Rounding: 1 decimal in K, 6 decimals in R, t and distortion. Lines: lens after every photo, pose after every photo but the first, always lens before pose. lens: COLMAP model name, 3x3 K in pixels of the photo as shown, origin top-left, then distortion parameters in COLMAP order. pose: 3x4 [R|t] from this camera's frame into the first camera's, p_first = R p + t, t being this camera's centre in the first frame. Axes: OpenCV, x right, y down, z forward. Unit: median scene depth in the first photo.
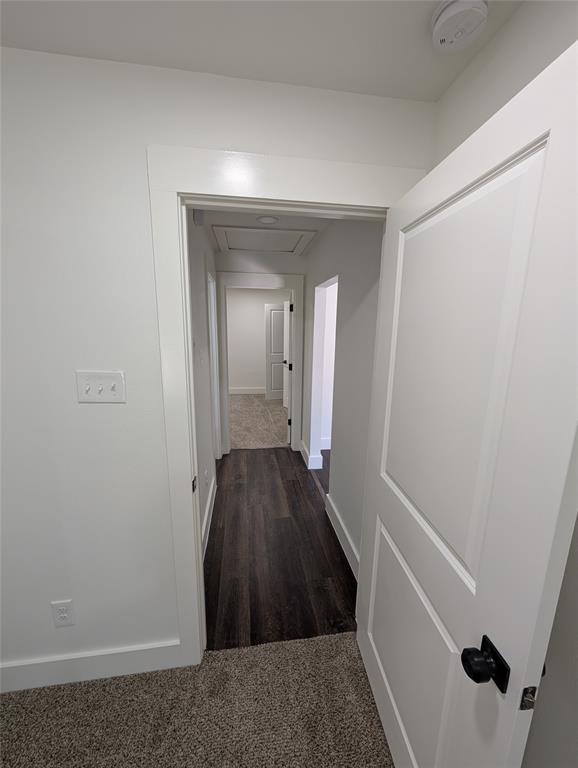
lens RADIAL K [[293.5, 0, 288.2], [0, 293.5, 381.3], [0, 0, 1]] dist [0.000180, 0.000126]
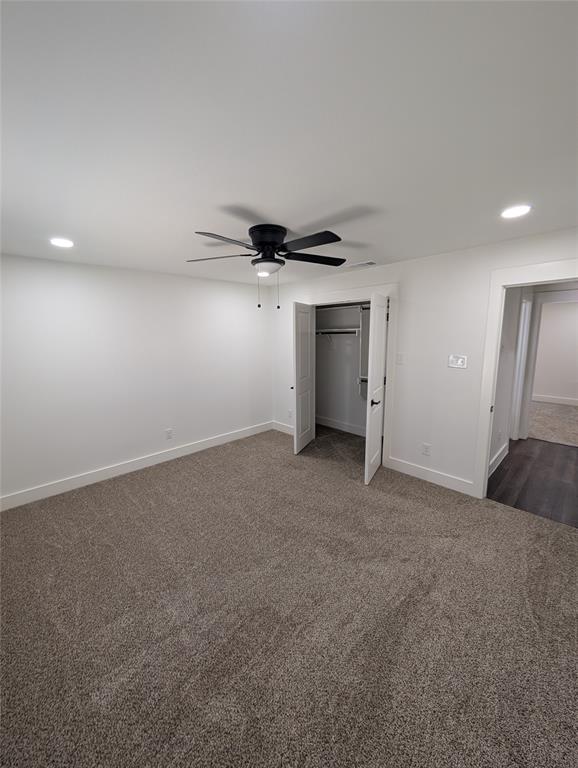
lens RADIAL K [[293.5, 0, 288.2], [0, 293.5, 381.3], [0, 0, 1]] dist [0.000180, 0.000126]
pose [[0.578006, 0.104621, -0.809298, 0.206688], [-0.125360, 0.991359, 0.038624, 0.090926], [0.806346, 0.079129, 0.586126, -0.570819]]
